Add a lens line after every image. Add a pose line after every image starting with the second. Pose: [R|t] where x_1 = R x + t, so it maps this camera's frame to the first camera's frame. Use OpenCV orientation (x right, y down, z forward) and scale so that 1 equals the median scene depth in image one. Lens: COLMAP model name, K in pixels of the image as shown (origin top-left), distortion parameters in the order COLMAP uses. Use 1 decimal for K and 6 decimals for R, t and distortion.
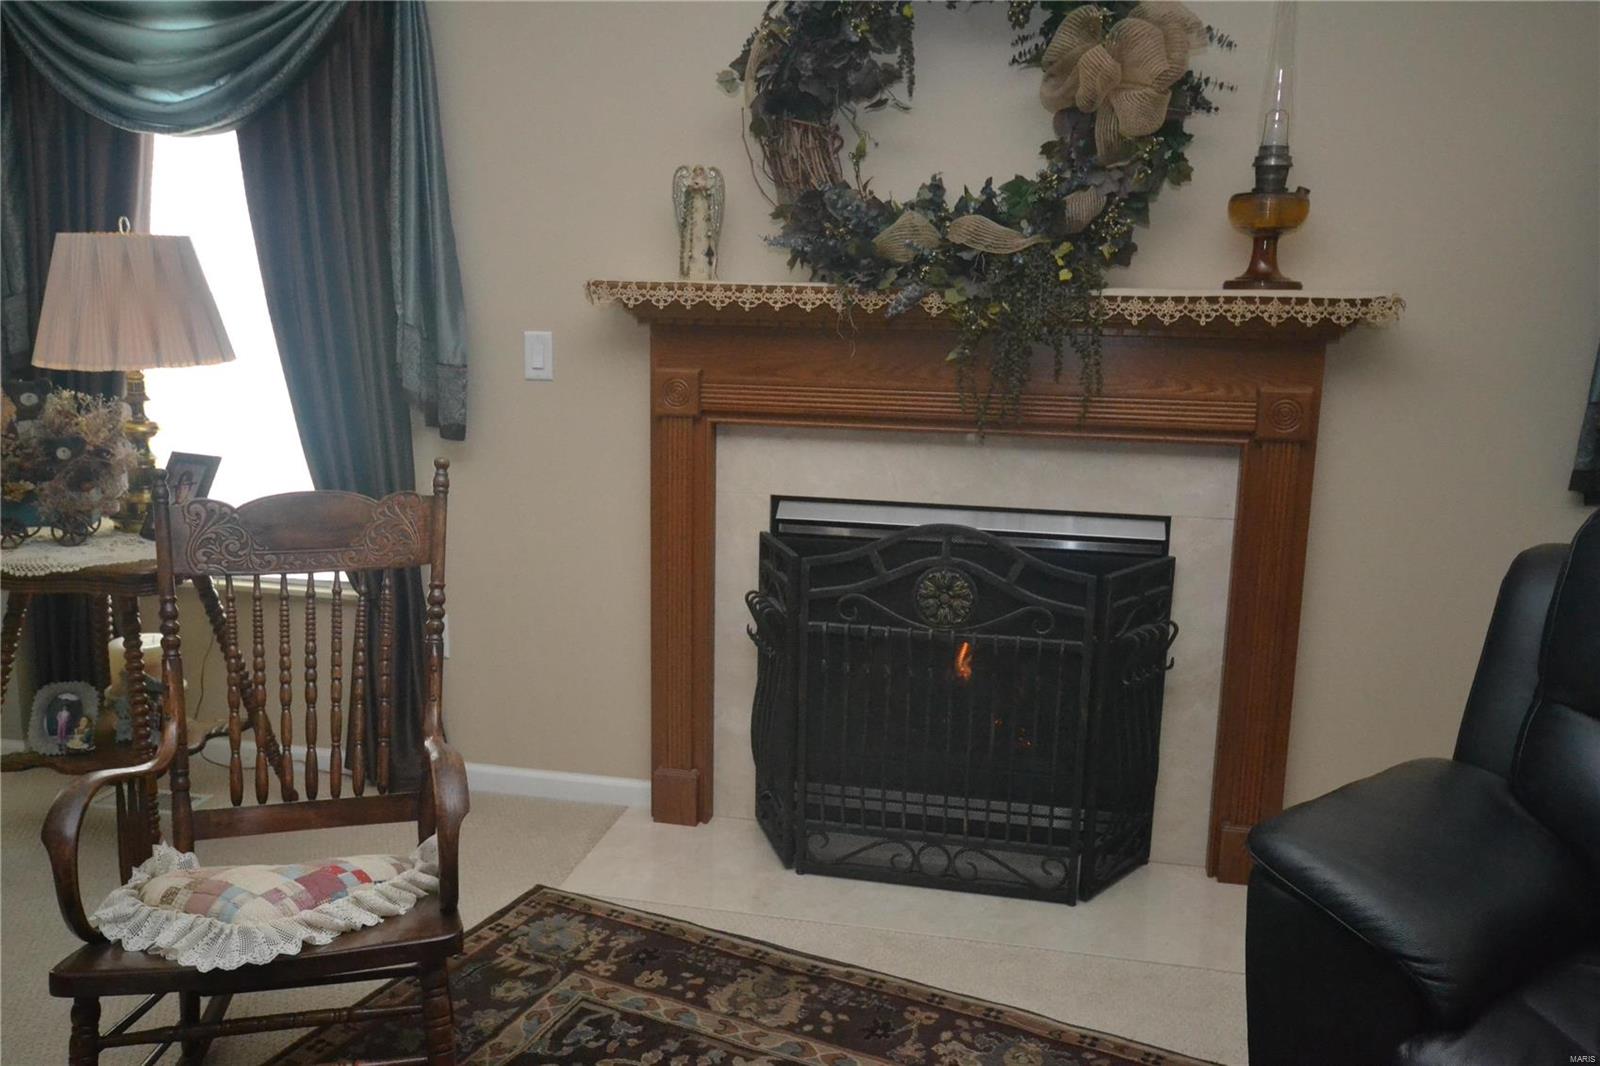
lens RADIAL K [[1327.2, 0, 786.9], [0, 1327.2, 536.3], [0, 0, 1]] dist [0.010695, 0.014938]
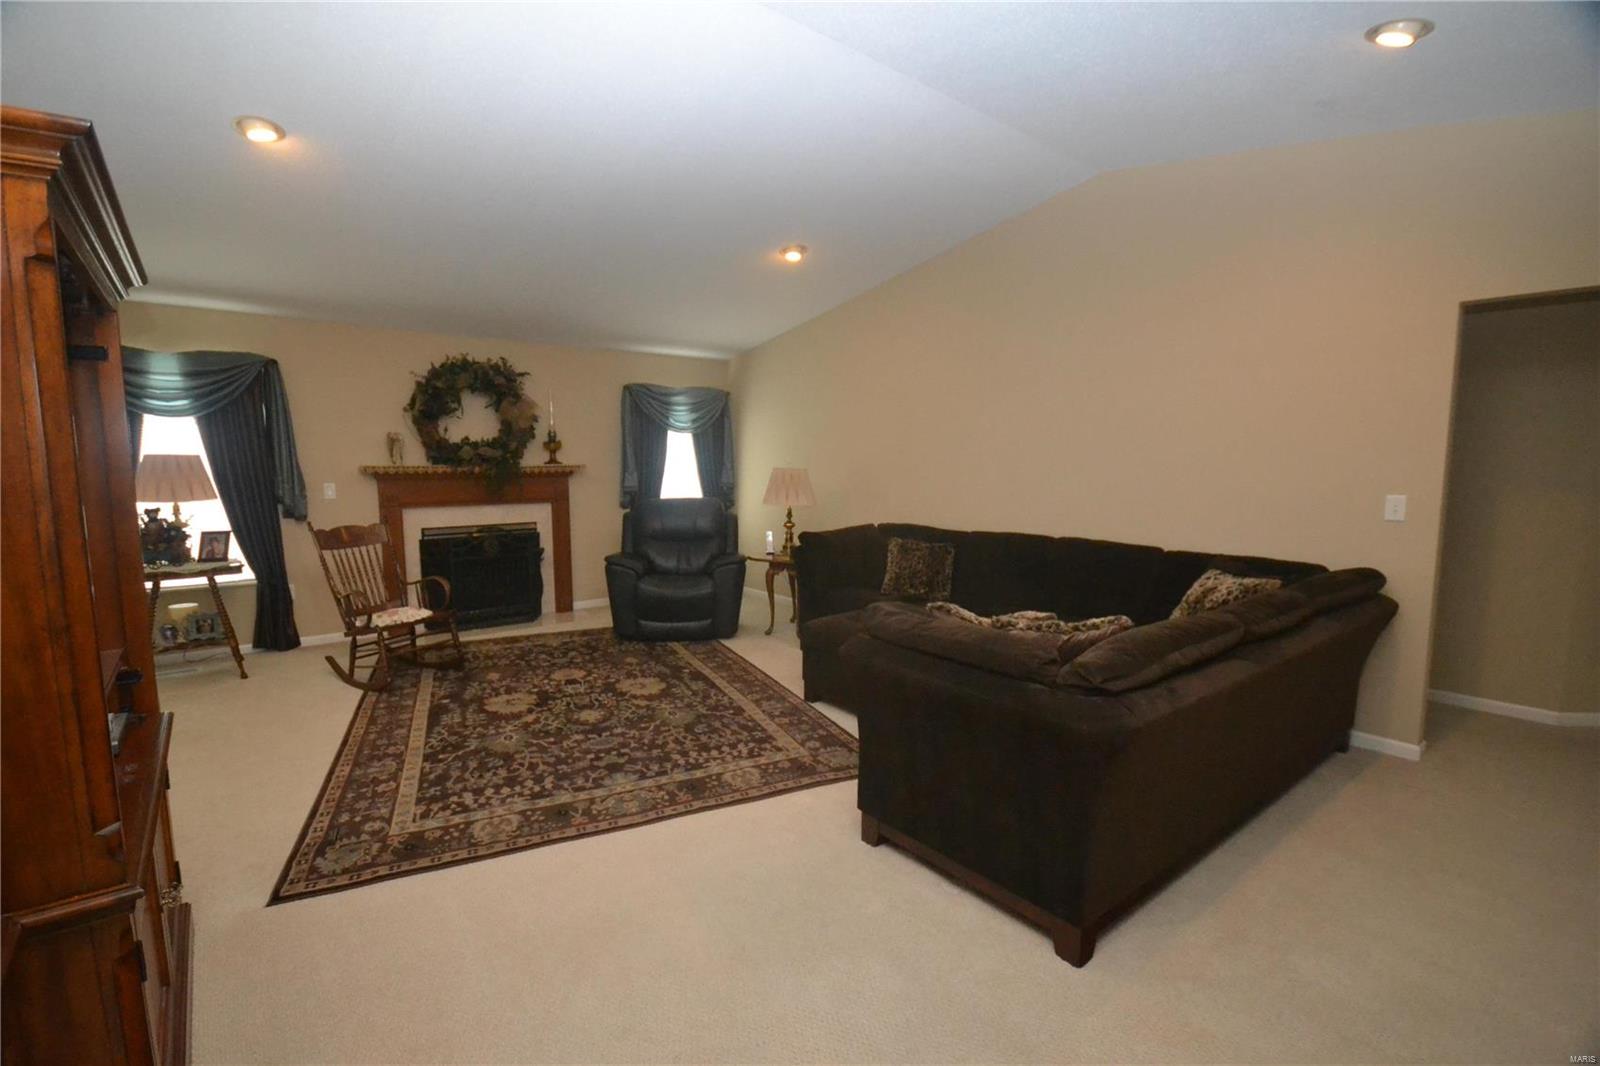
lens RADIAL K [[712.4, 0, 788.8], [0, 712.4, 541.7], [0, 0, 1]] dist [-0.003680, -0.000855]
pose [[0.630125, -0.106456, 0.769161, -0.907954], [0.160617, 0.987004, 0.005023, 0.159835], [-0.759700, 0.120376, 0.639035, -0.946244]]
